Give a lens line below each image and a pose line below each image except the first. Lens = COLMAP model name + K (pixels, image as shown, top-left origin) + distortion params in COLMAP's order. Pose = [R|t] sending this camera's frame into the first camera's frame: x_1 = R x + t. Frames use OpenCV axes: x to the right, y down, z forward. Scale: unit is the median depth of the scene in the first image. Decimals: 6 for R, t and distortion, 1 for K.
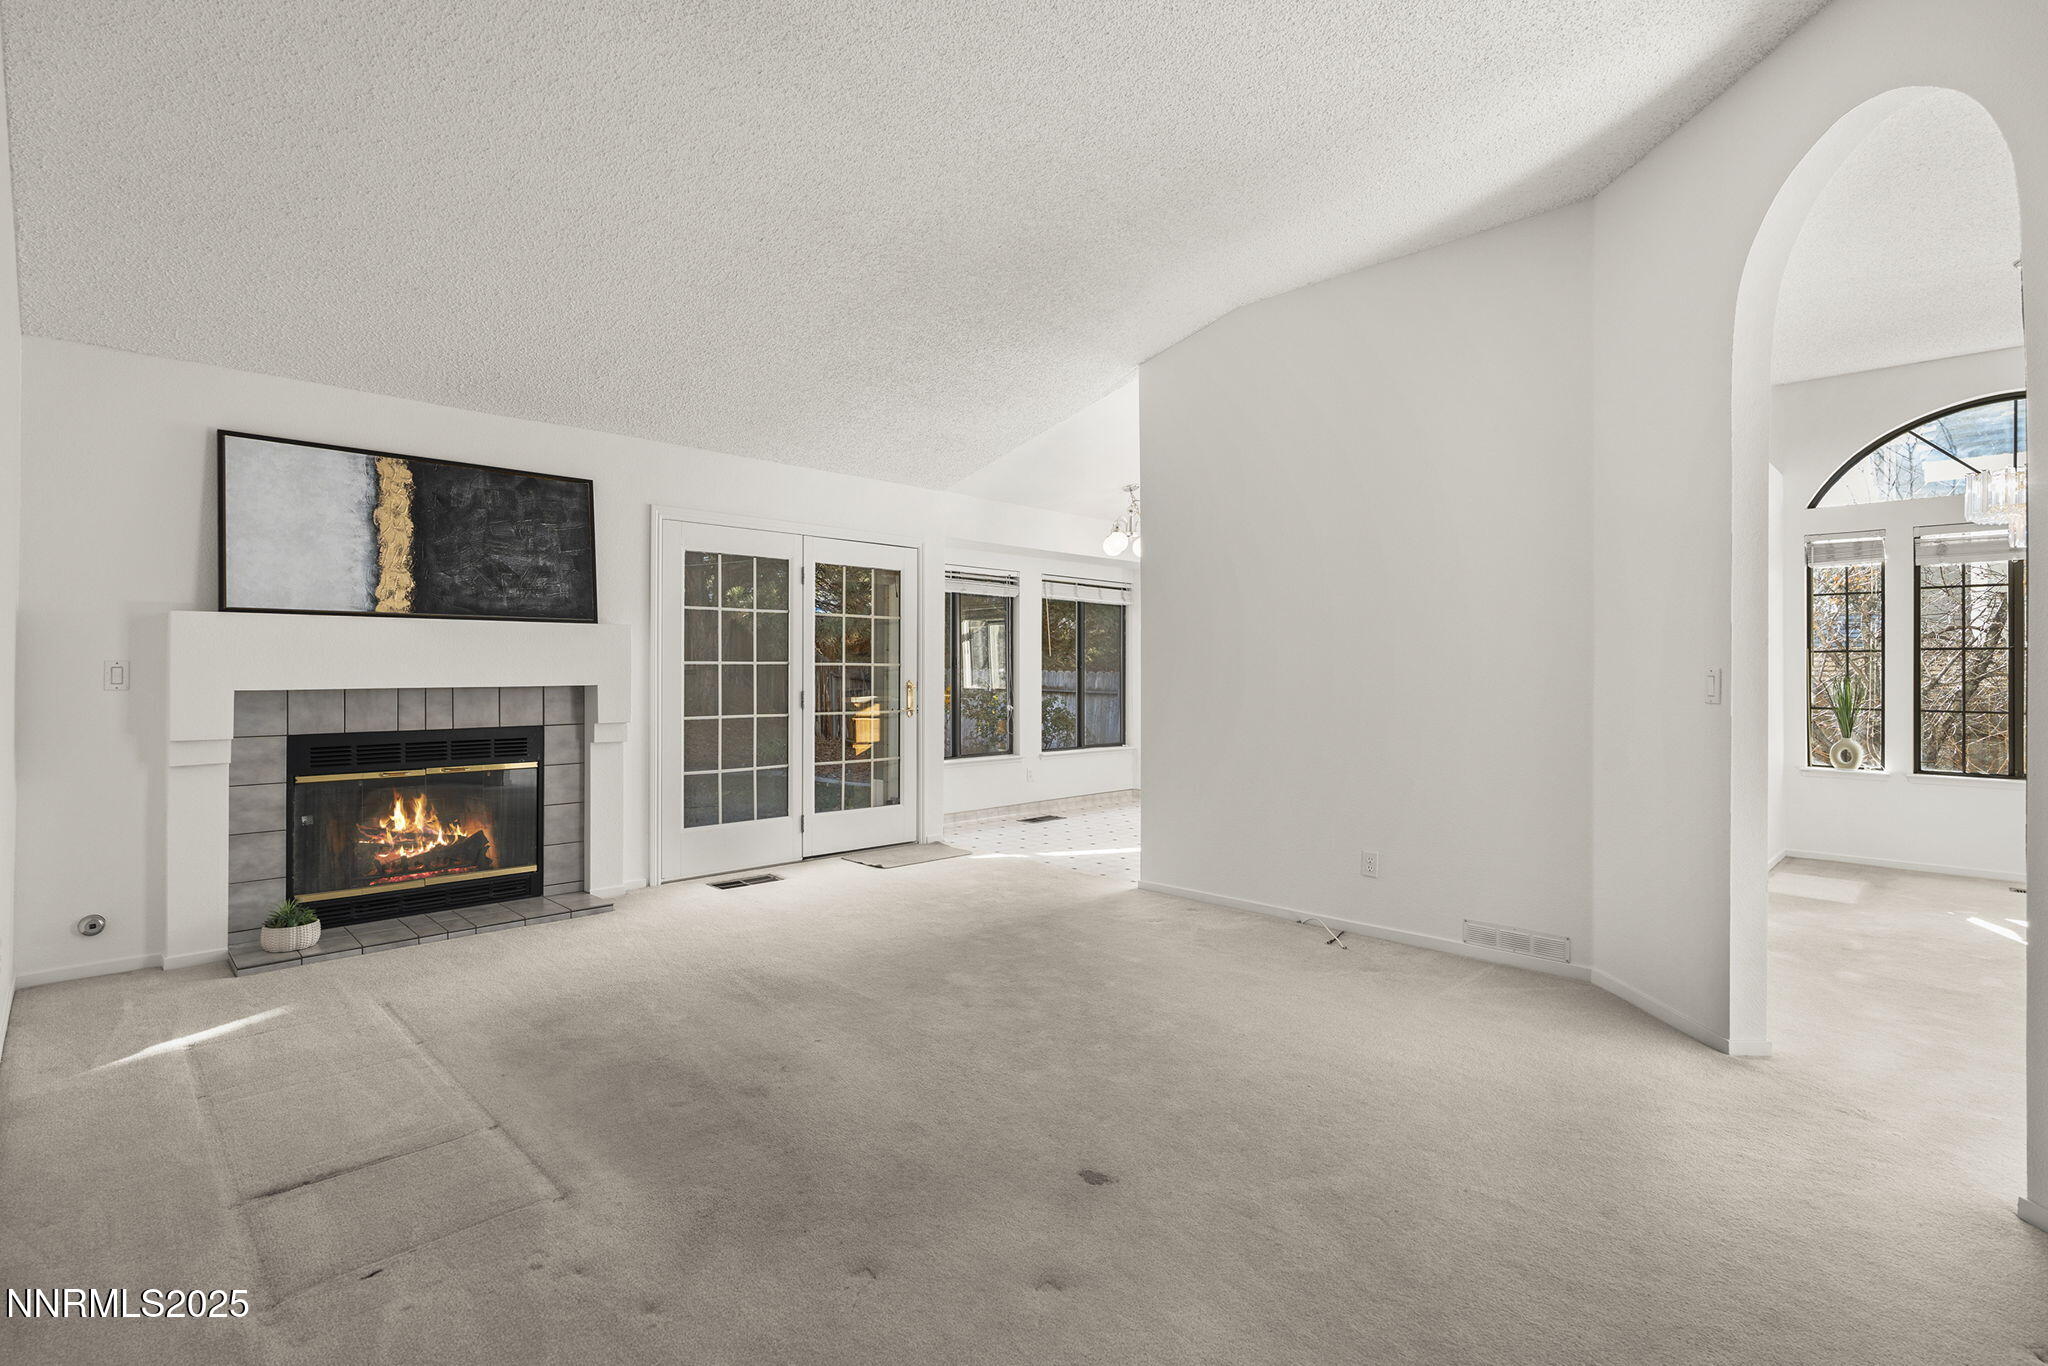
lens RADIAL K [[970.9, 0, 1032.2], [0, 970.9, 669.6], [0, 0, 1]] dist [-0.001313, -0.000136]
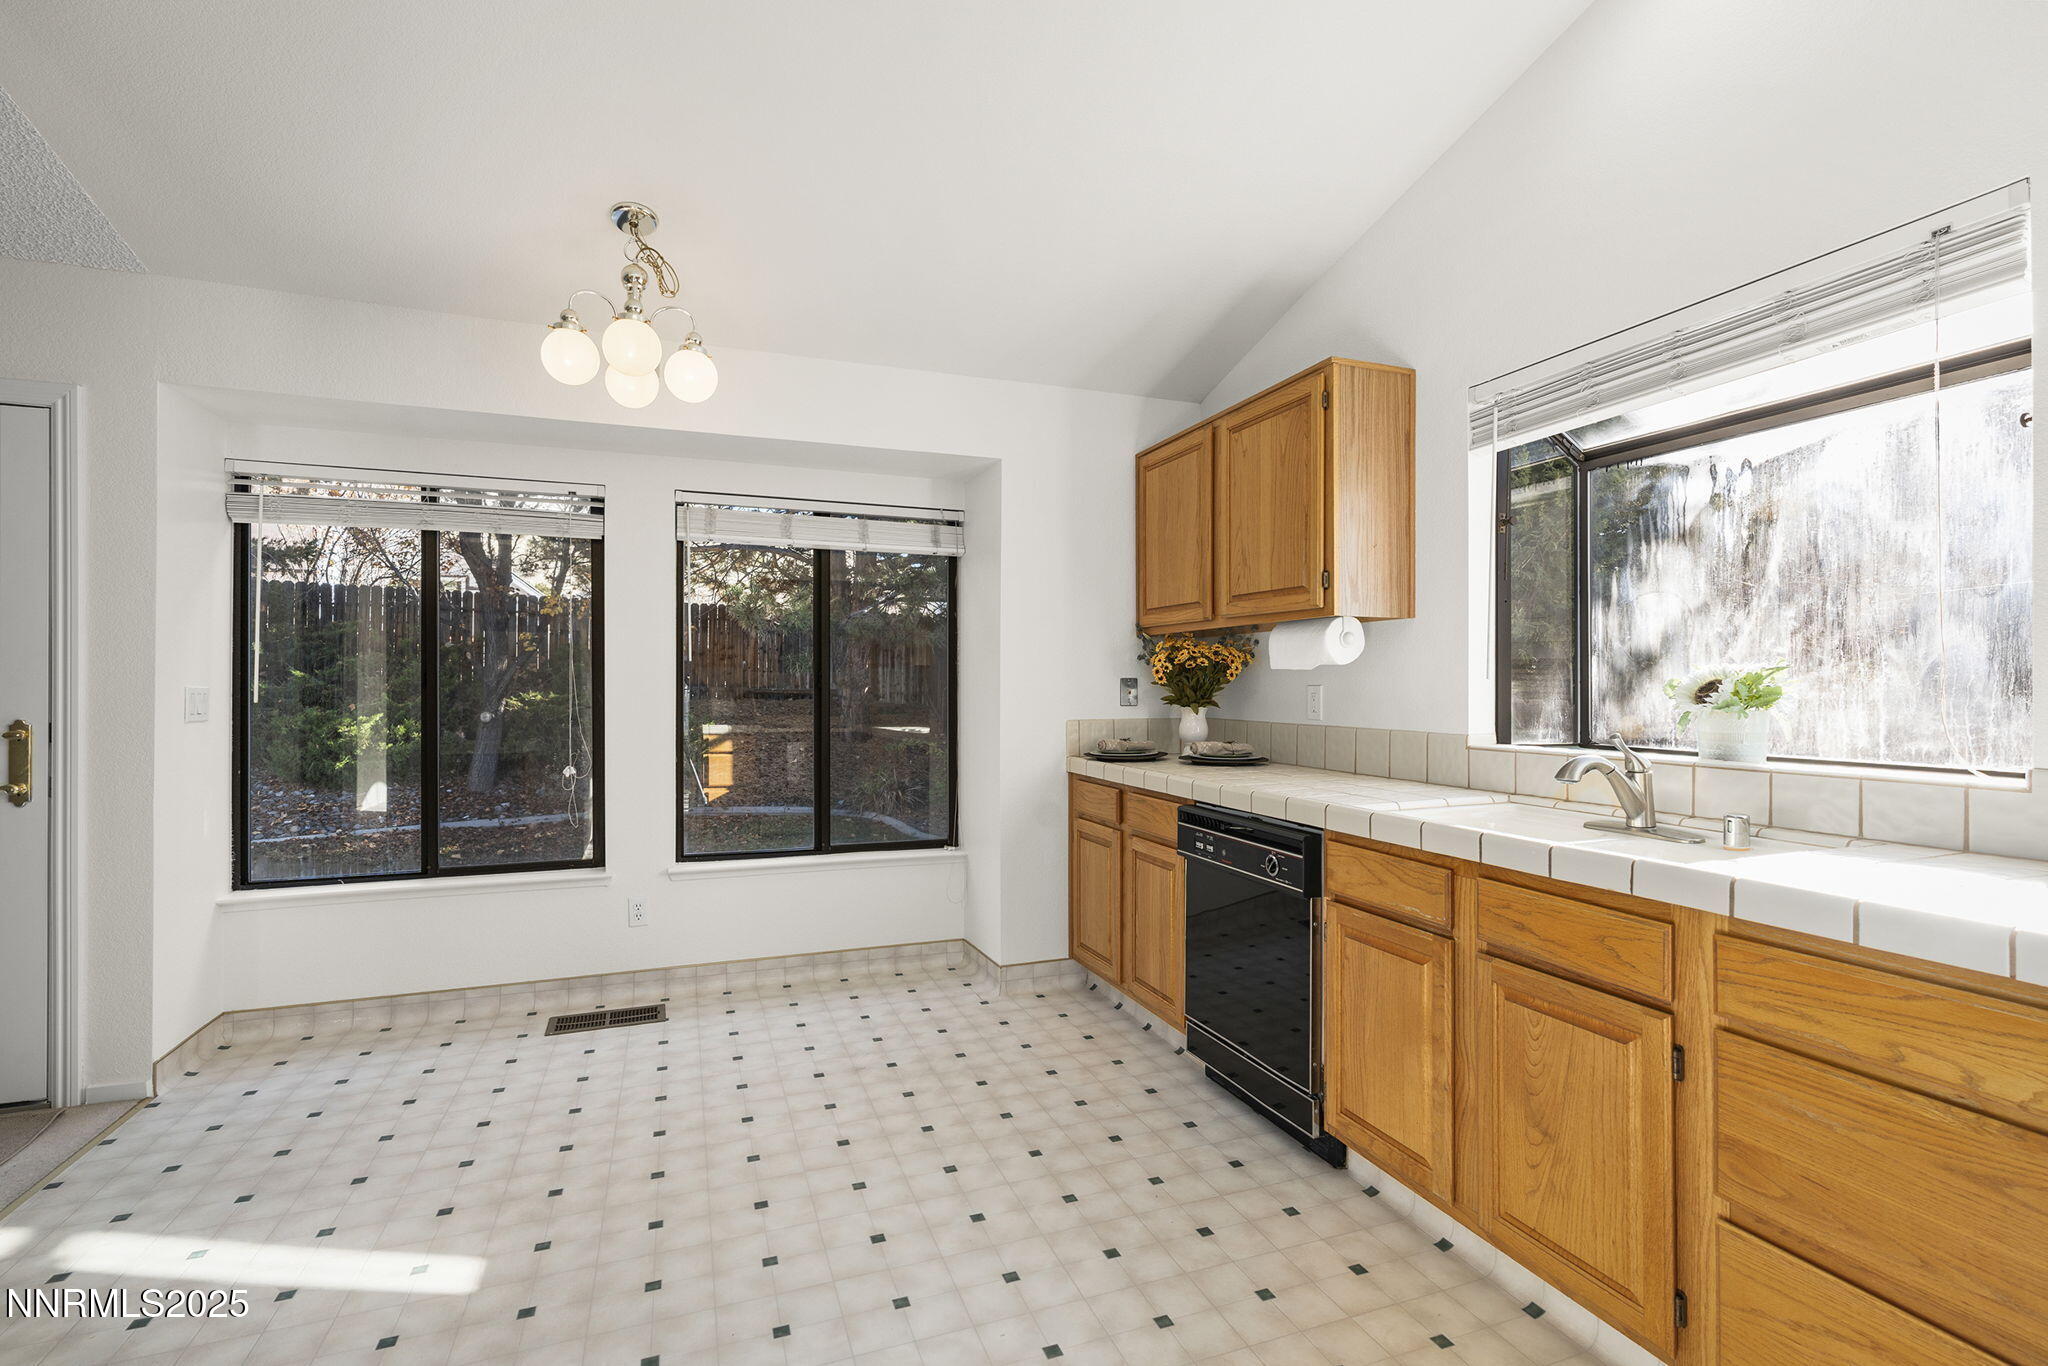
lens RADIAL K [[926.1, 0, 1024.0], [0, 926.1, 683.0], [0, 0, 1]] dist [-0.008658, -0.000034]
pose [[0.909363, -0.007204, -0.415940, 0.643814], [0.005034, 0.999967, -0.006314, -0.000195], [0.415972, 0.003647, 0.909370, 1.205450]]
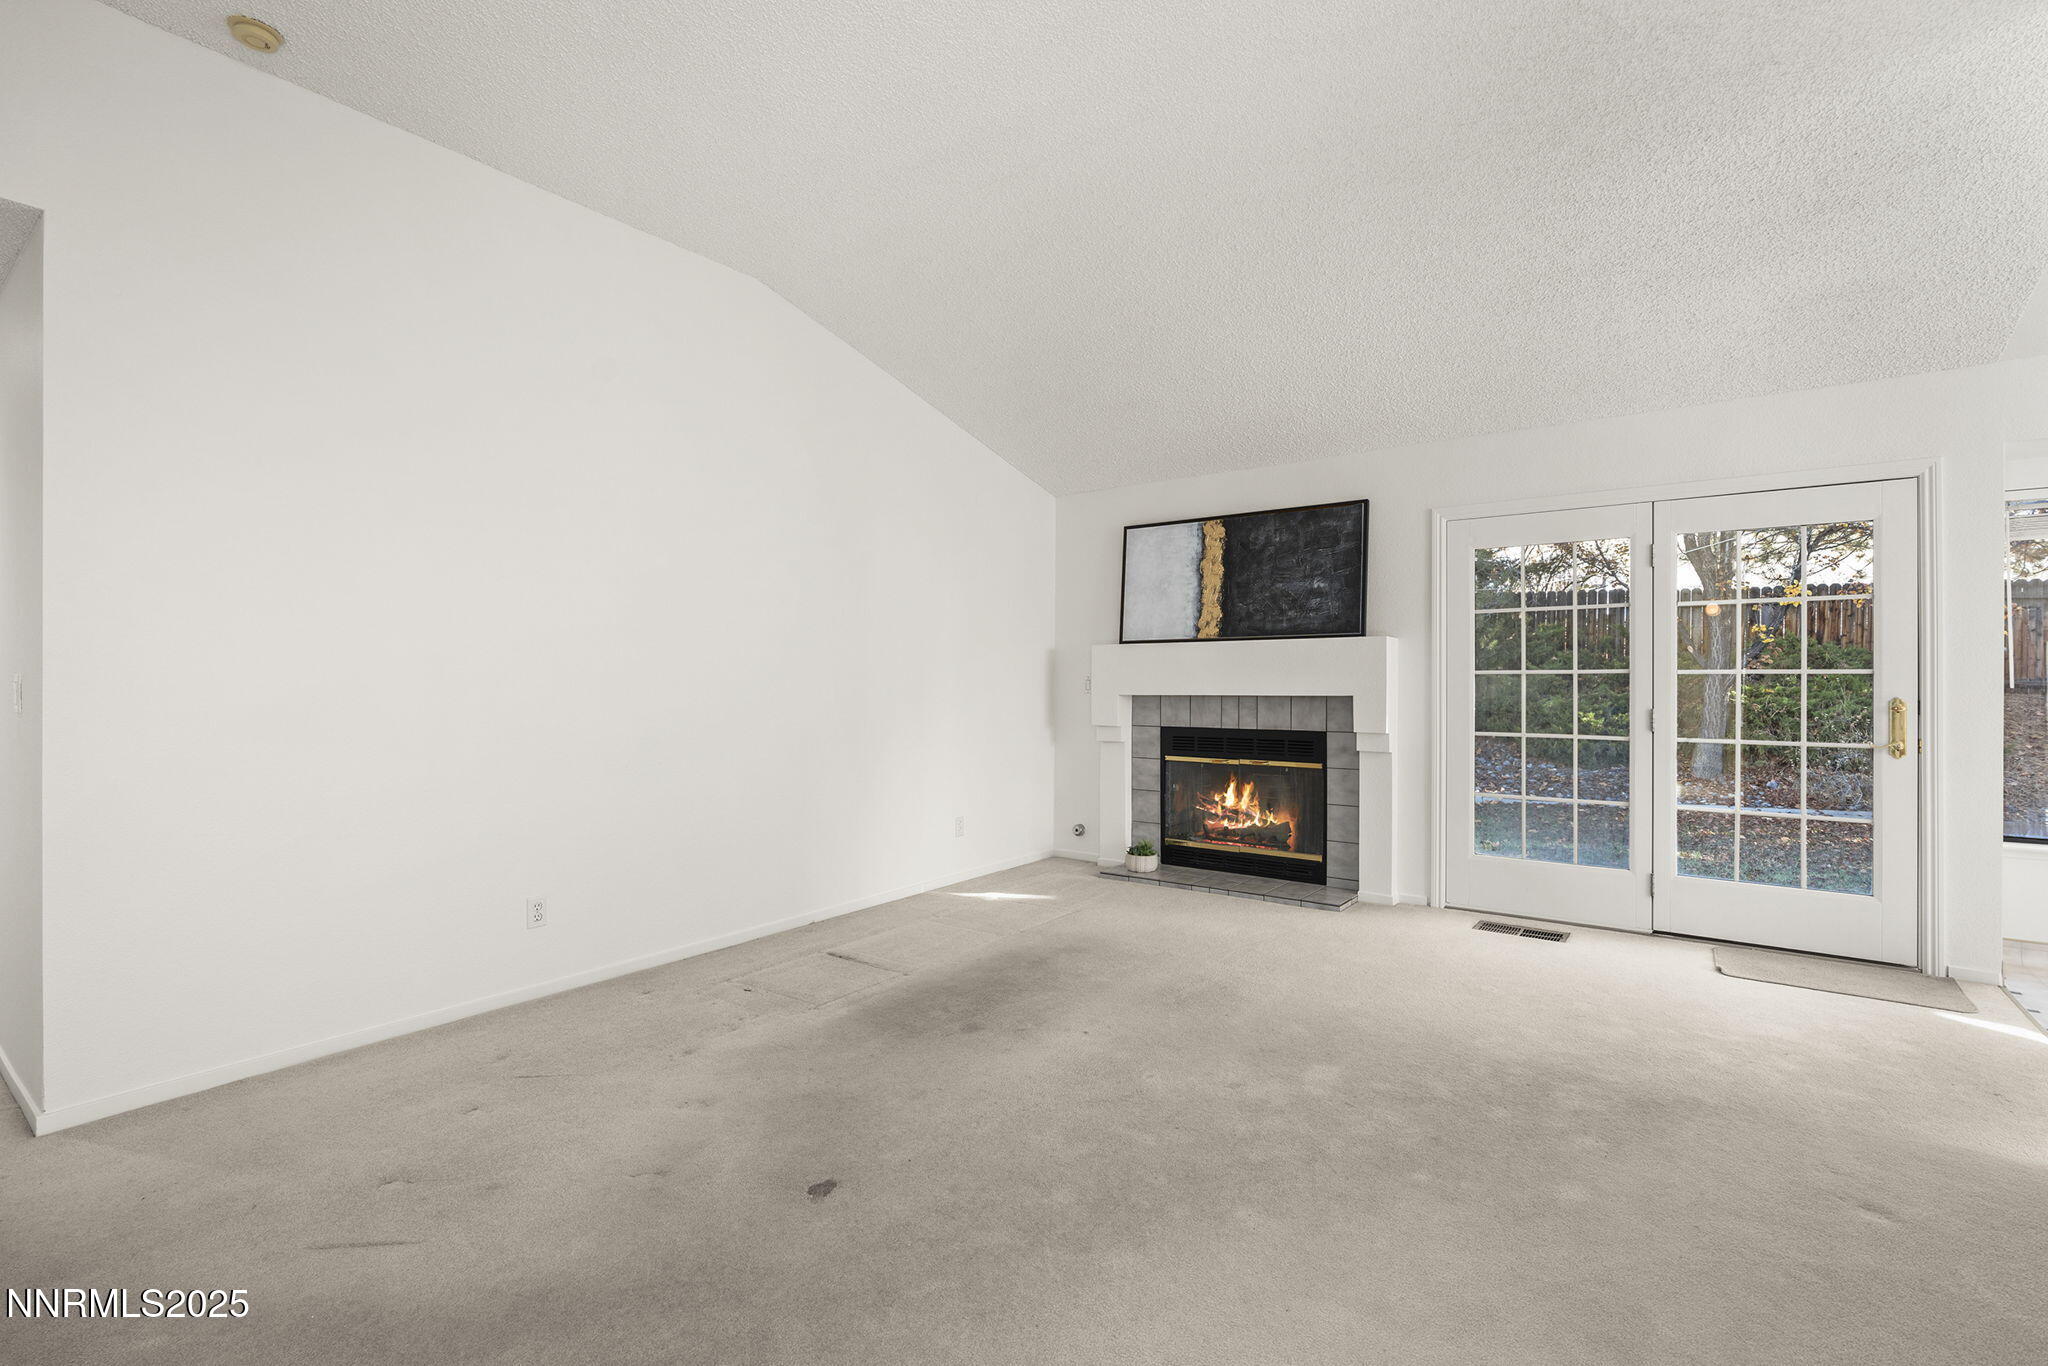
lens RADIAL K [[926.1, 0, 1024.0], [0, 926.1, 683.0], [0, 0, 1]] dist [-0.008658, -0.000034]
pose [[0.148399, -0.001159, -0.988927, 0.531080], [-0.000191, 0.999999, -0.001201, 0.003799], [0.988928, 0.000367, 0.148398, 0.548935]]
